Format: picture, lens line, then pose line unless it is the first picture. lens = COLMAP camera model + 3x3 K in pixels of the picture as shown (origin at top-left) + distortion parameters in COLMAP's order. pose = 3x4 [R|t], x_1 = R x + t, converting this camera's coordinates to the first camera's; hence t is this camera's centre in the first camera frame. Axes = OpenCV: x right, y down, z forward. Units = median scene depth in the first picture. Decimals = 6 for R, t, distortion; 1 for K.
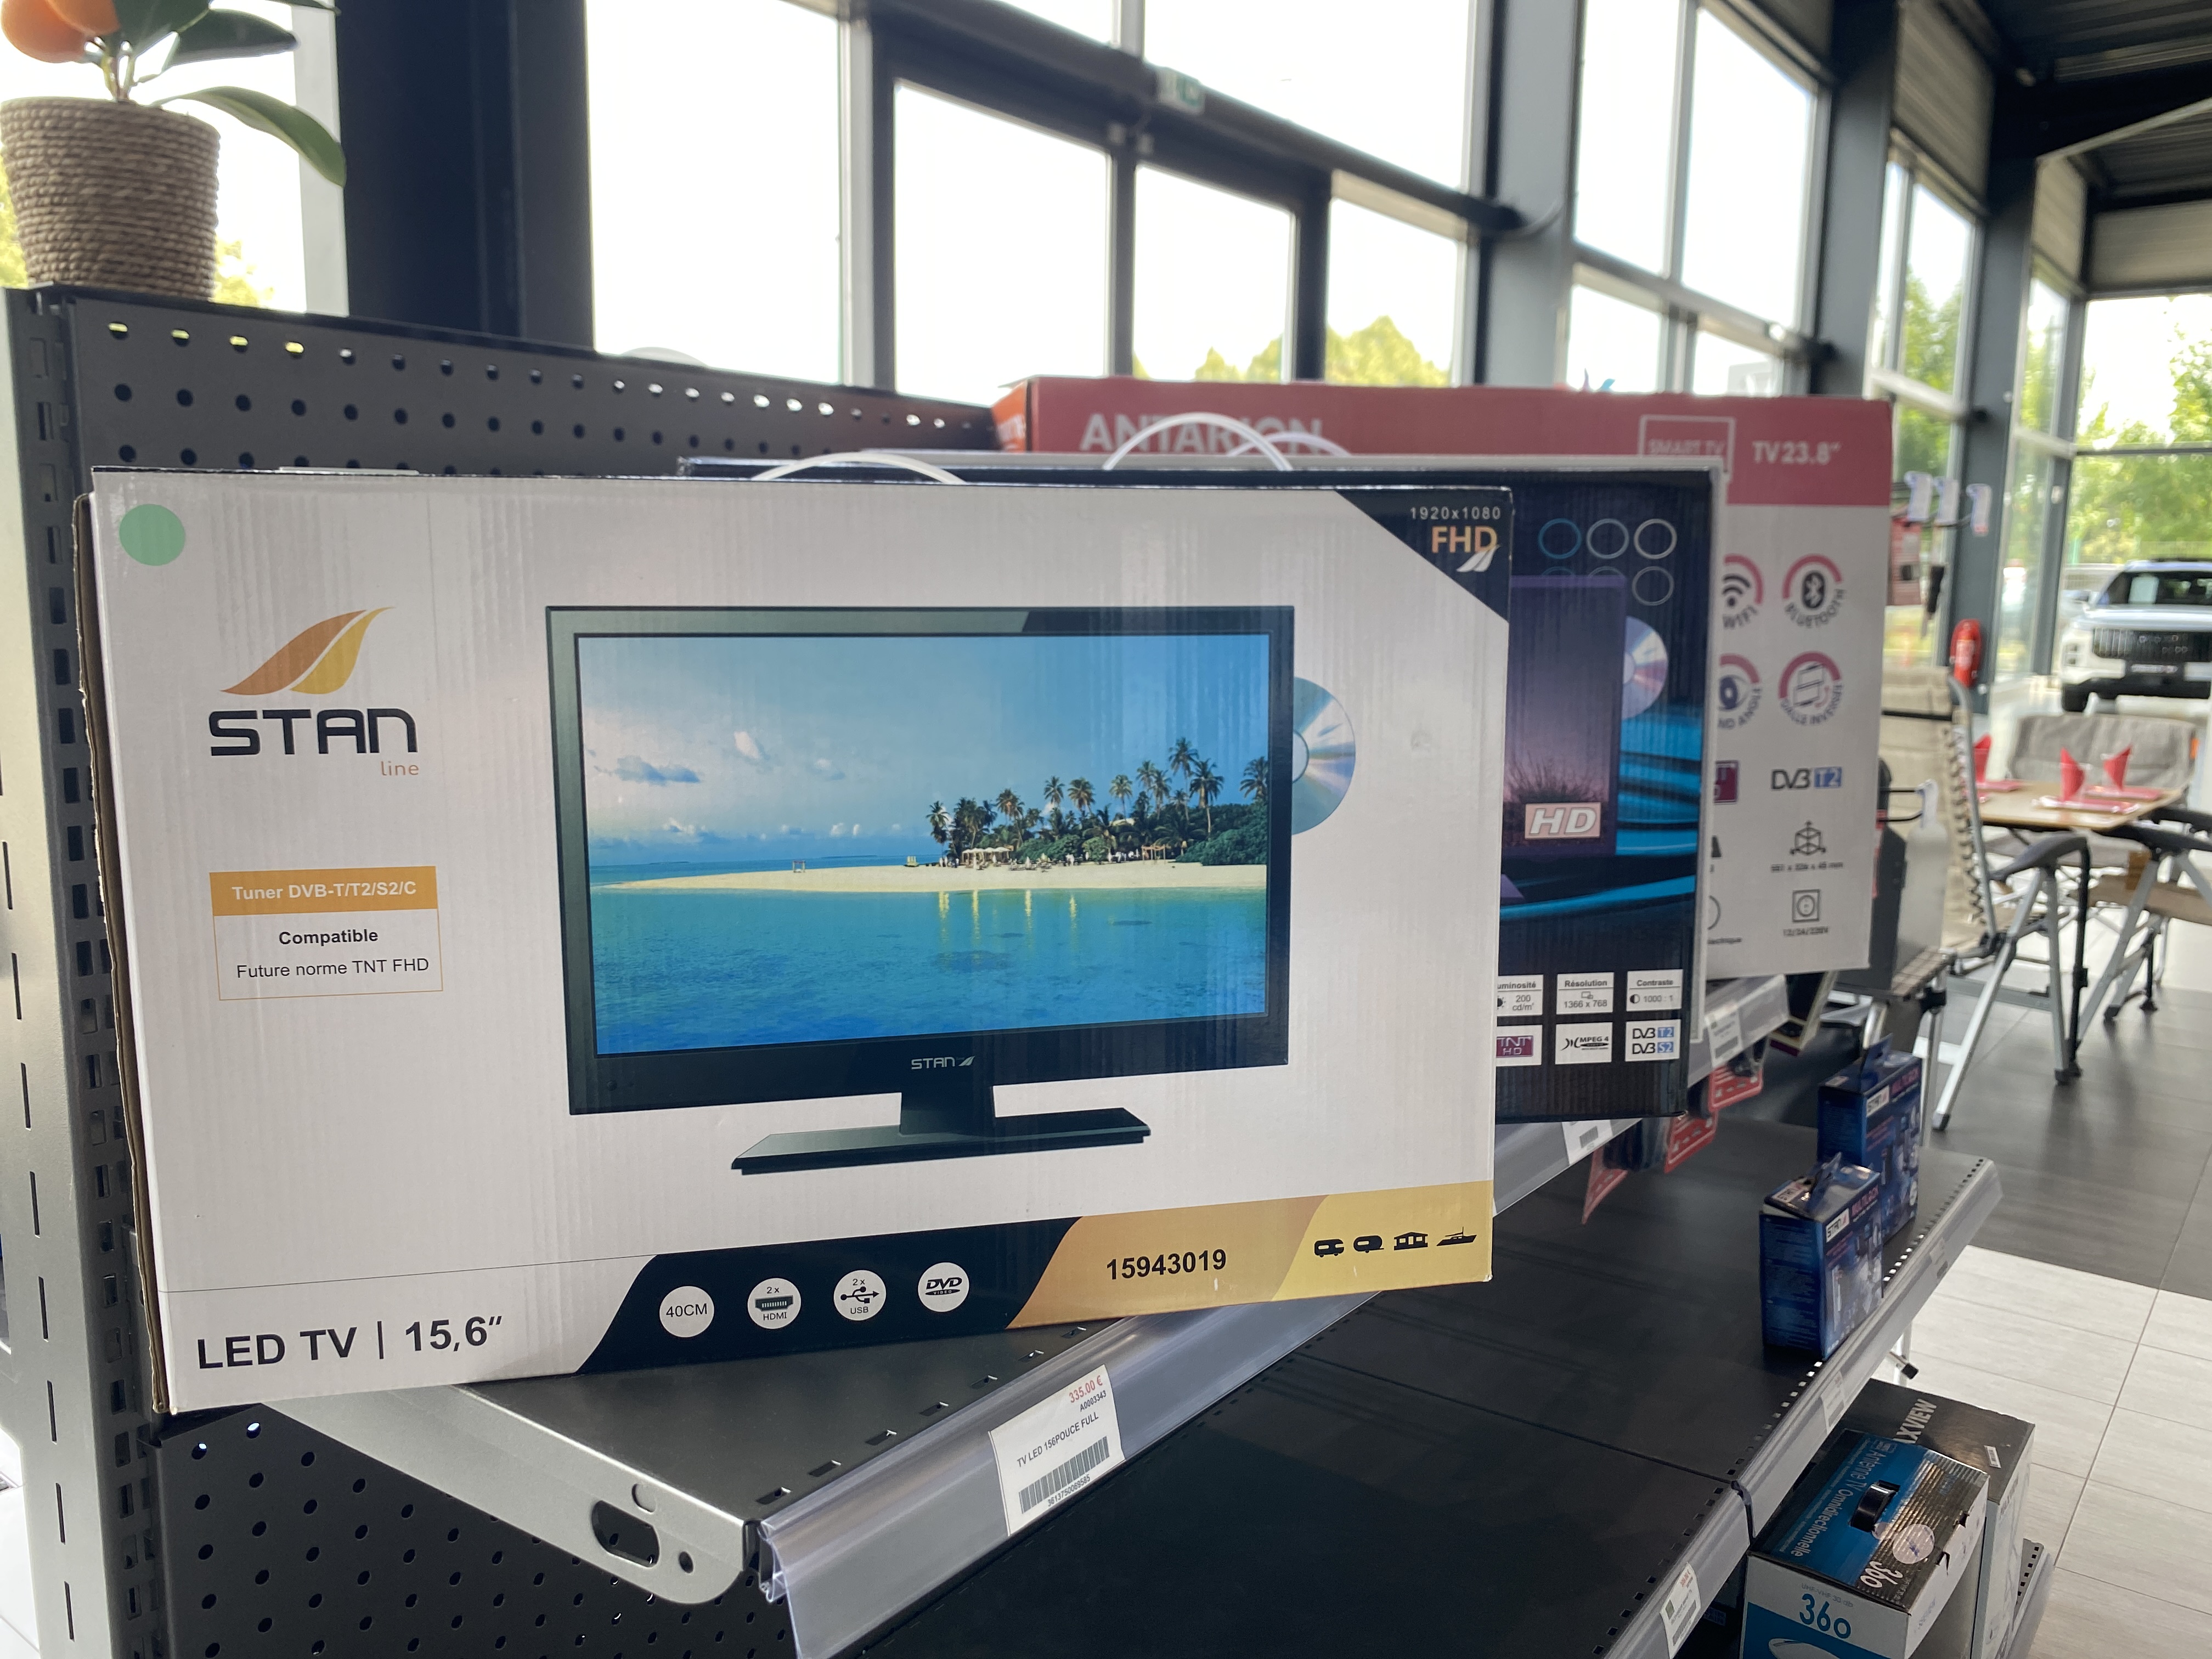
lens RADIAL K [[1706.5, 0, 1112.7], [0, 1706.5, 826.5], [0, 0, 1]] dist [0.016042, -0.011745]
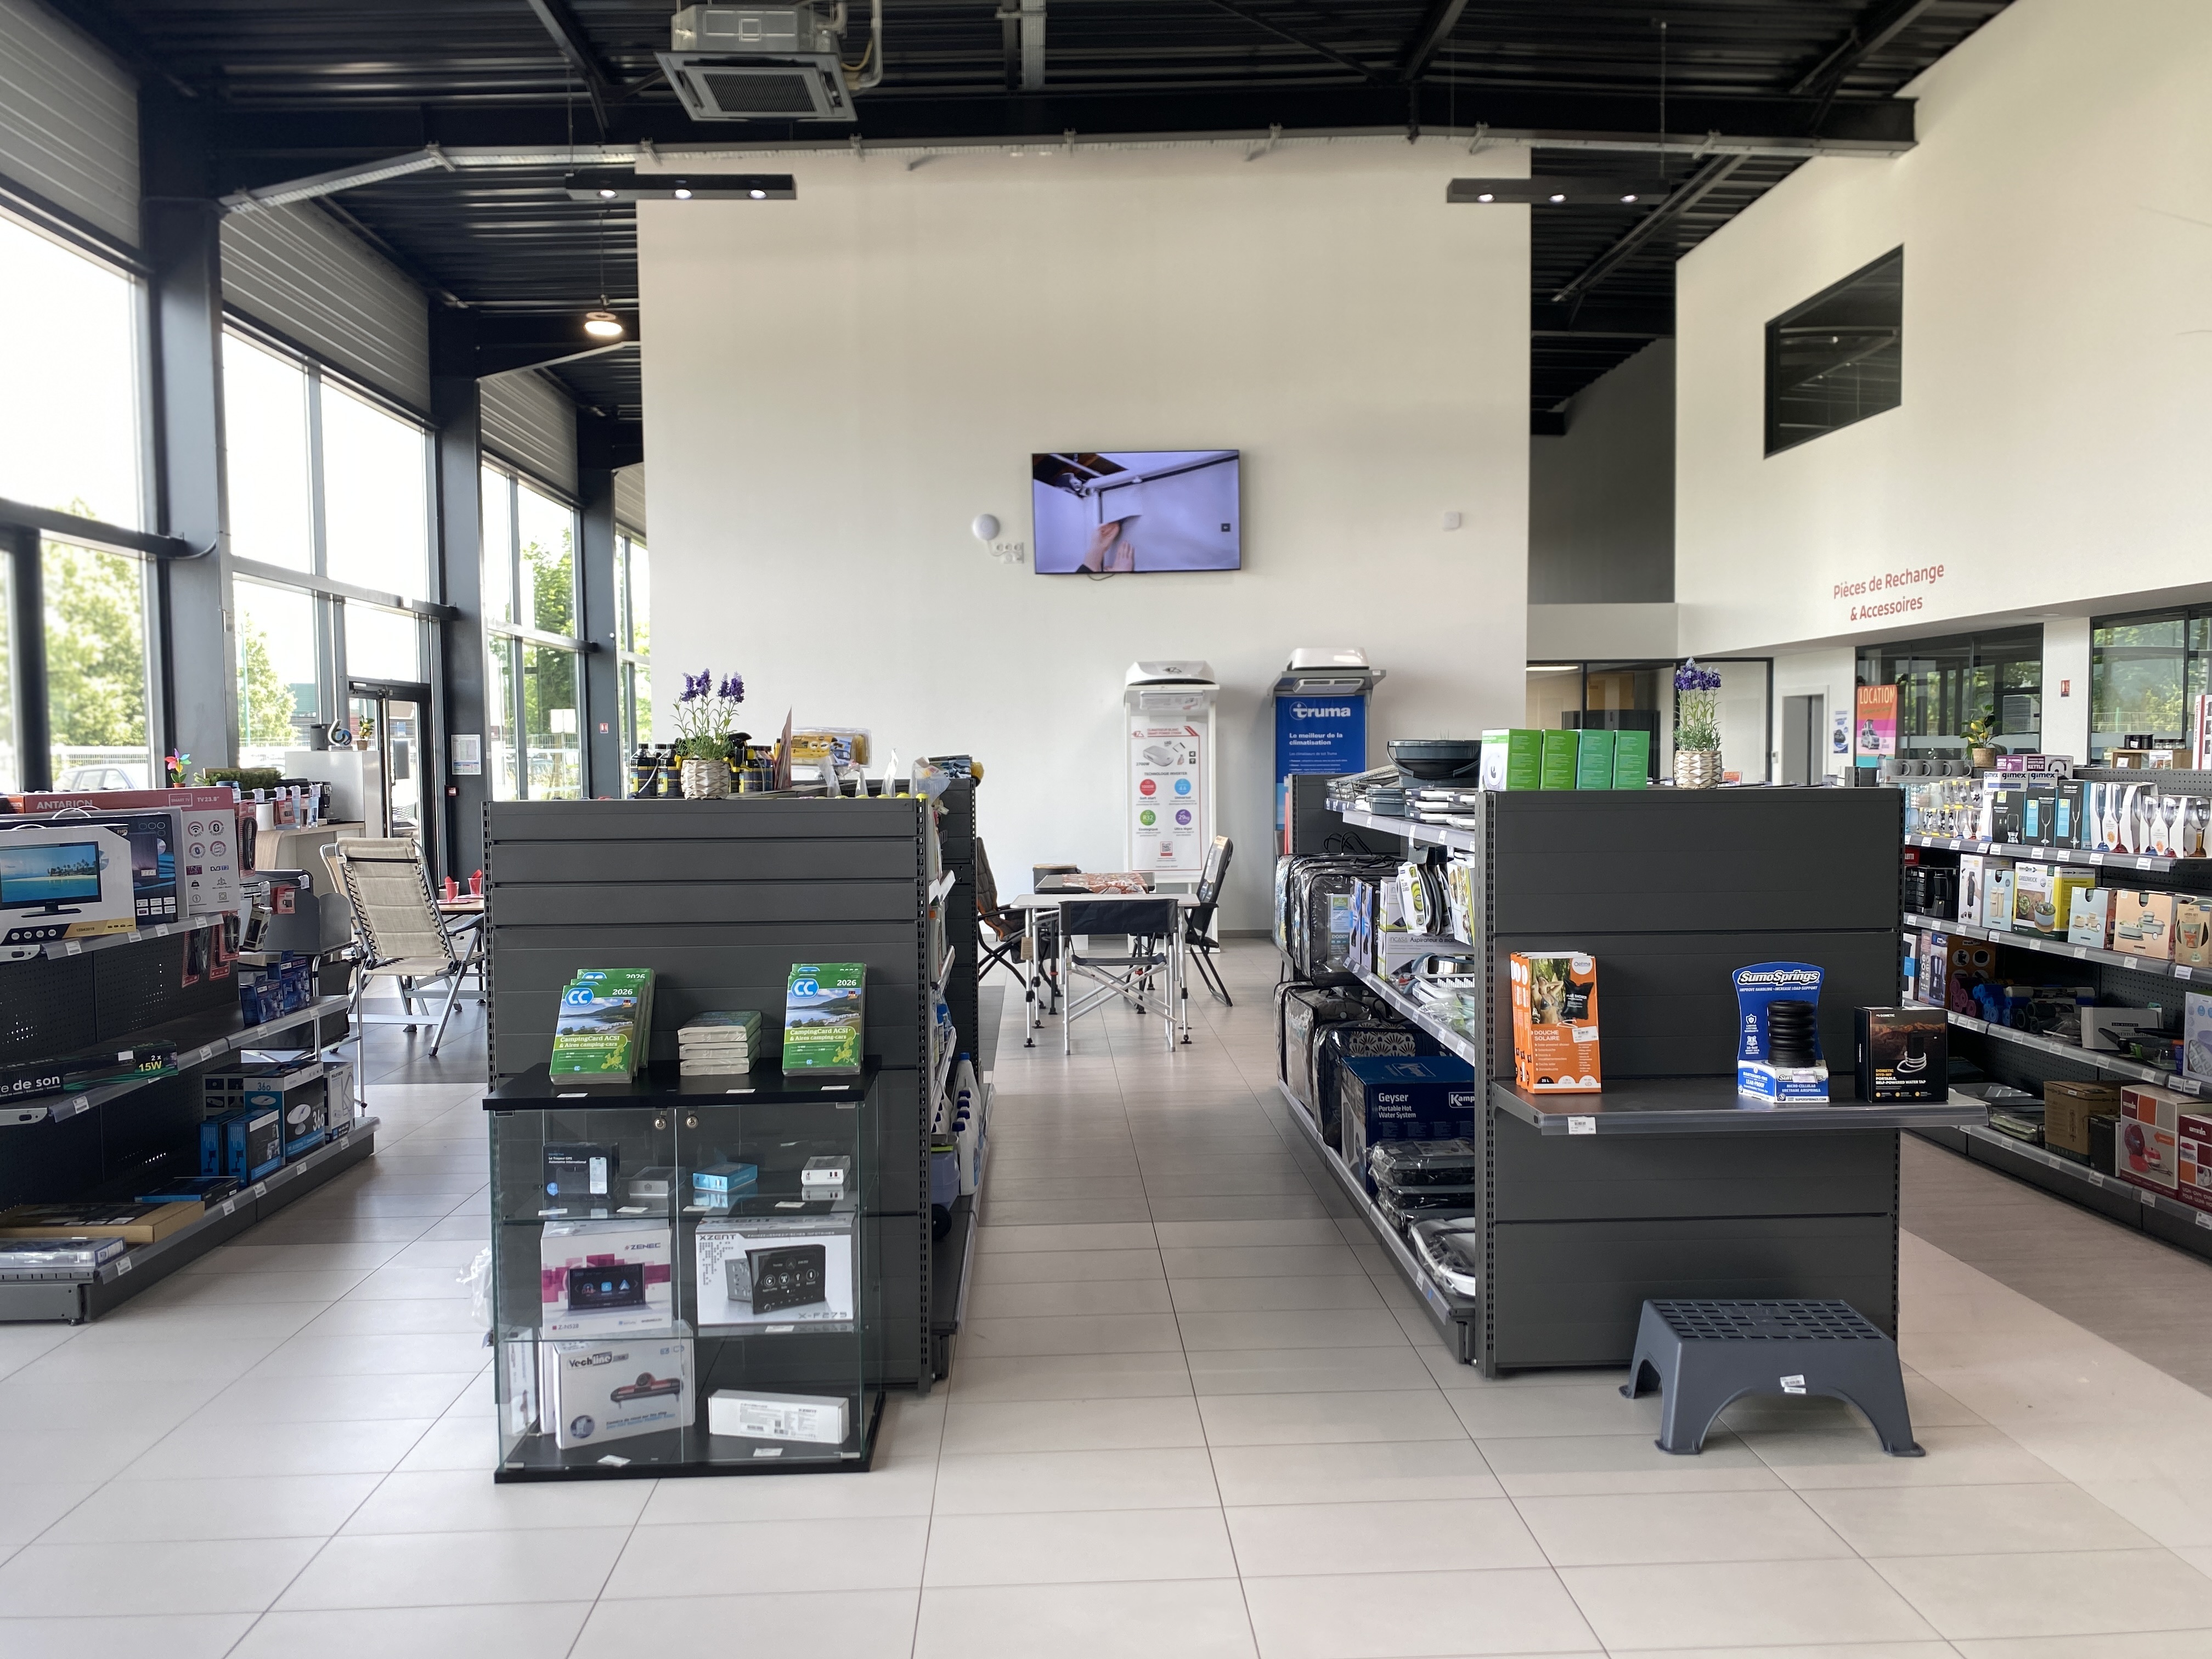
lens RADIAL K [[1706.5, 0, 1129.9], [0, 1706.5, 869.2], [0, 0, 1]] dist [0.016042, -0.011745]
pose [[0.766520, -0.060375, 0.639376, -0.079478], [0.107959, 0.993517, -0.035612, 0.048209], [-0.633081, 0.096324, 0.768069, -0.490159]]
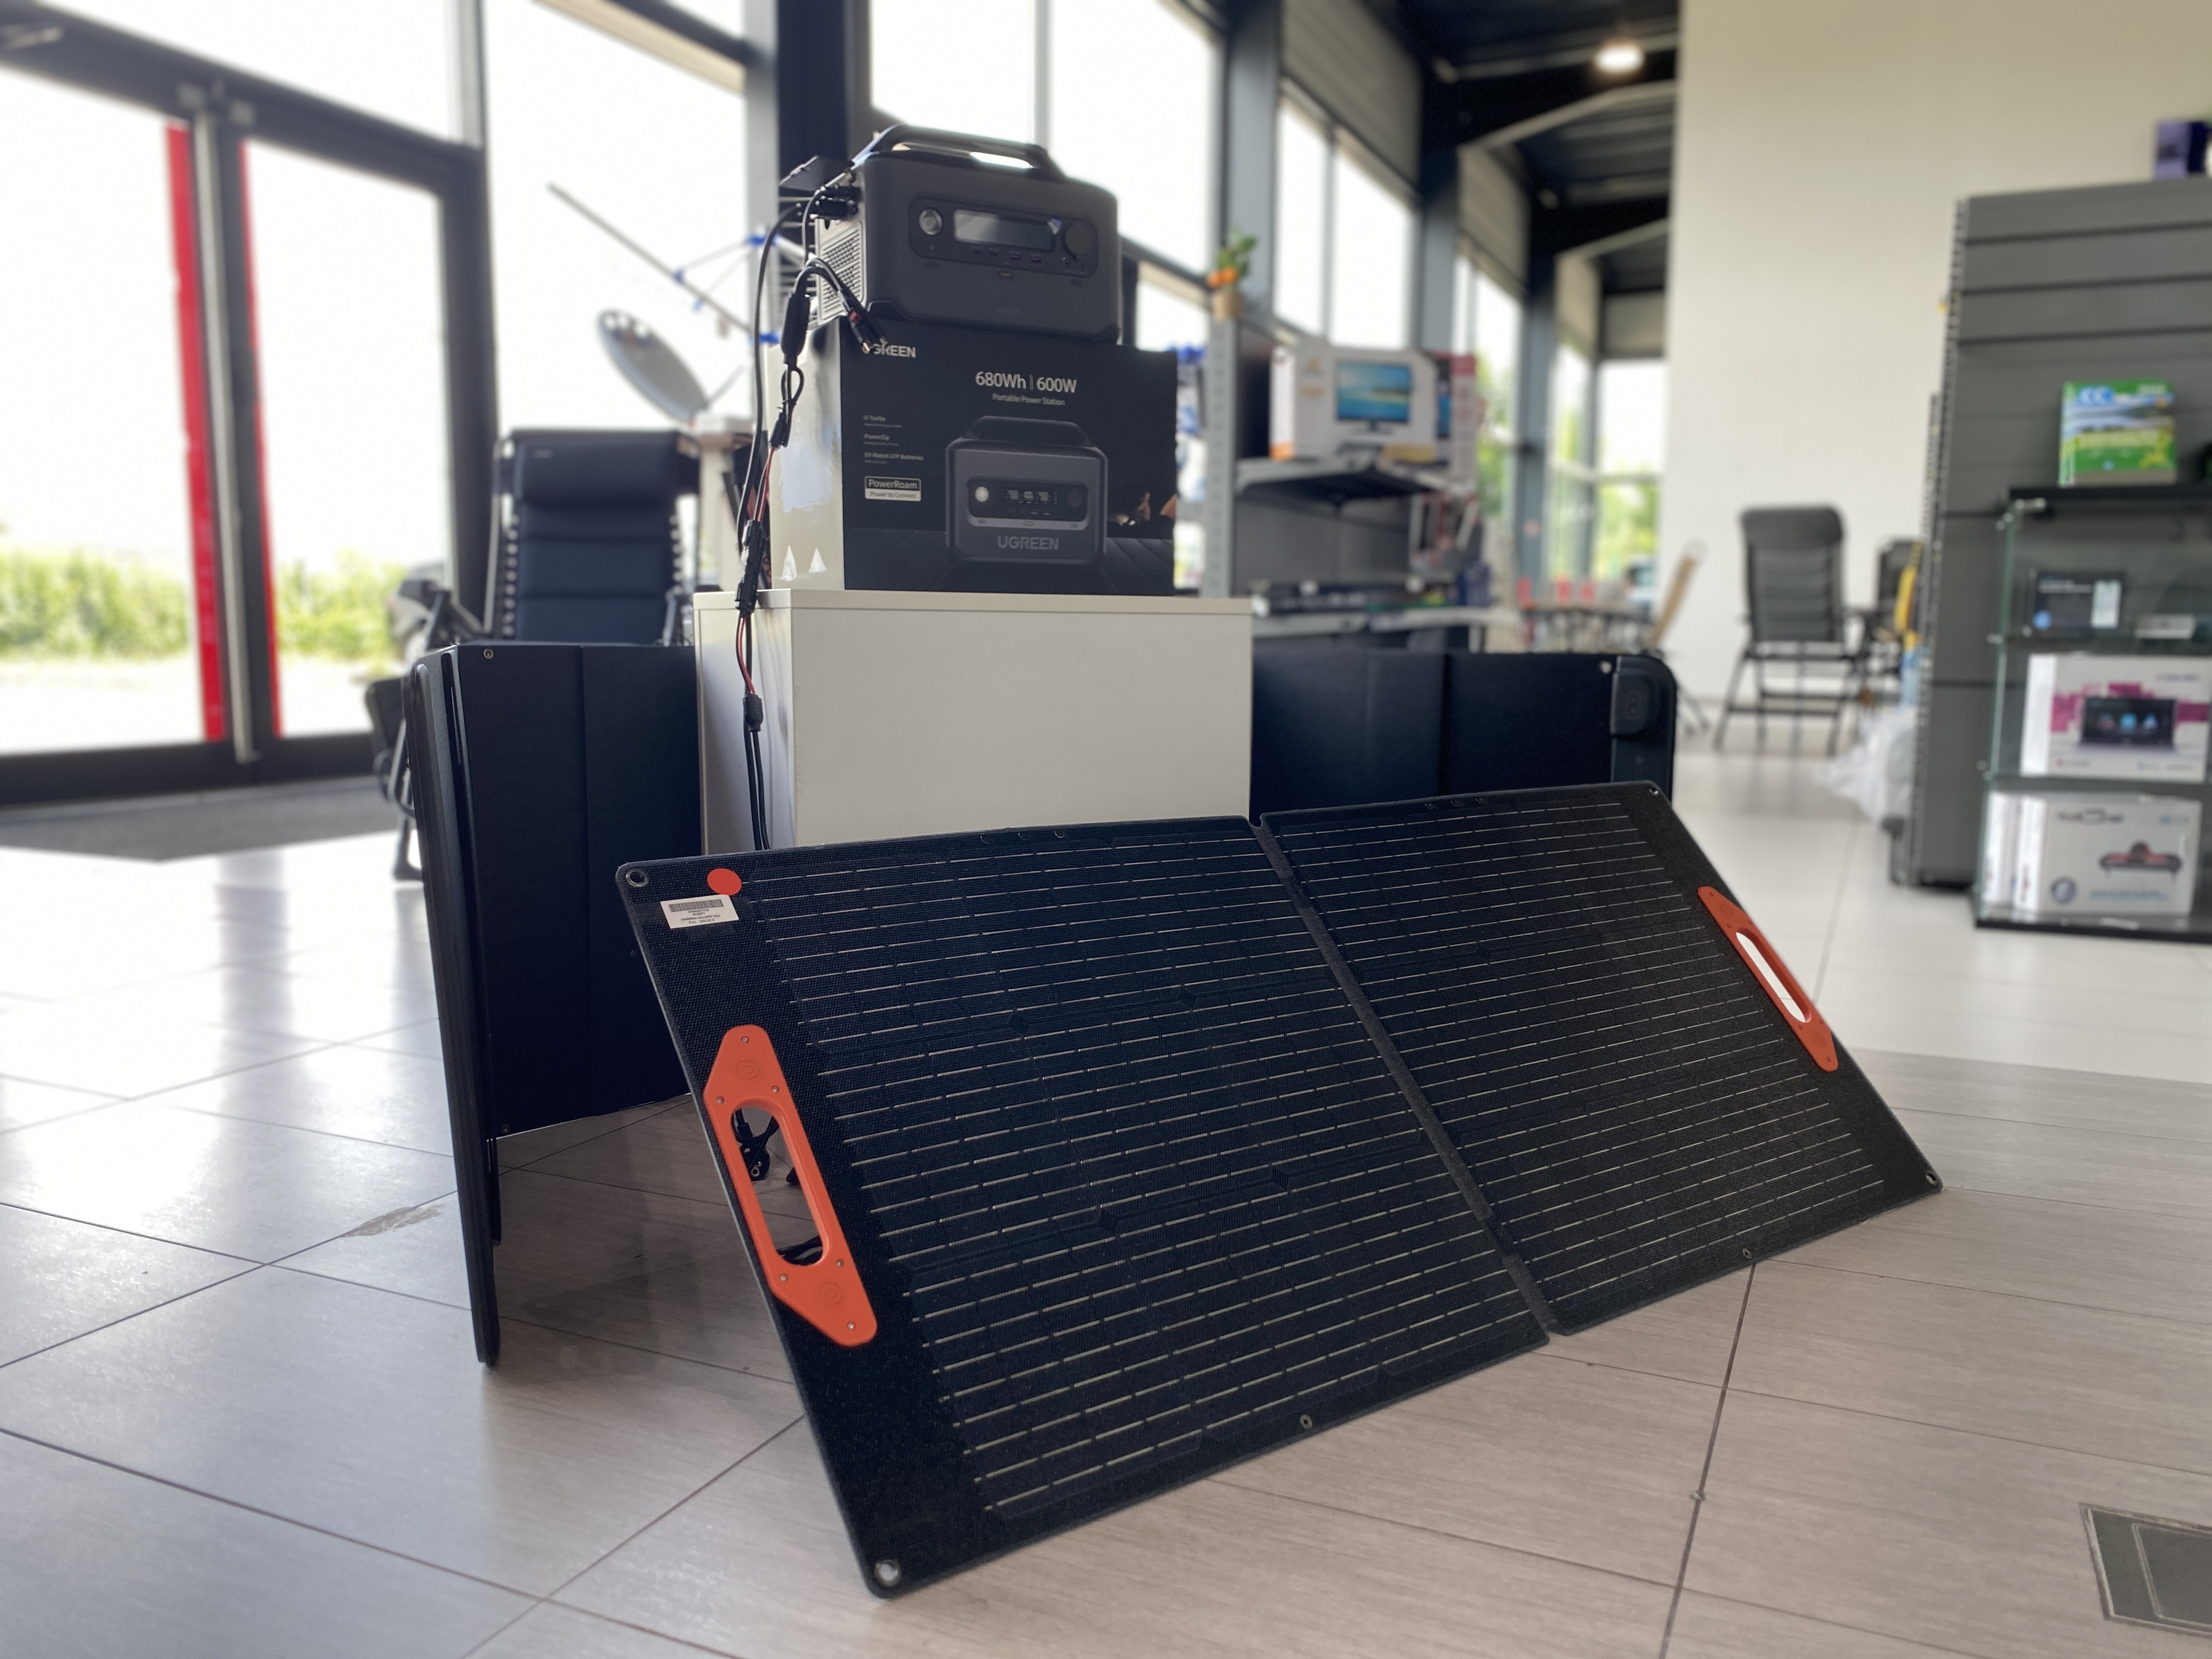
lens RADIAL K [[1706.5, 0, 1109.3], [0, 1706.5, 836.2], [0, 0, 1]] dist [0.016042, -0.011745]
pose [[0.976235, -0.025774, 0.215175, -0.187082], [0.029729, 0.999443, -0.015167, 0.132167], [-0.214664, 0.021203, 0.976458, -0.395598]]
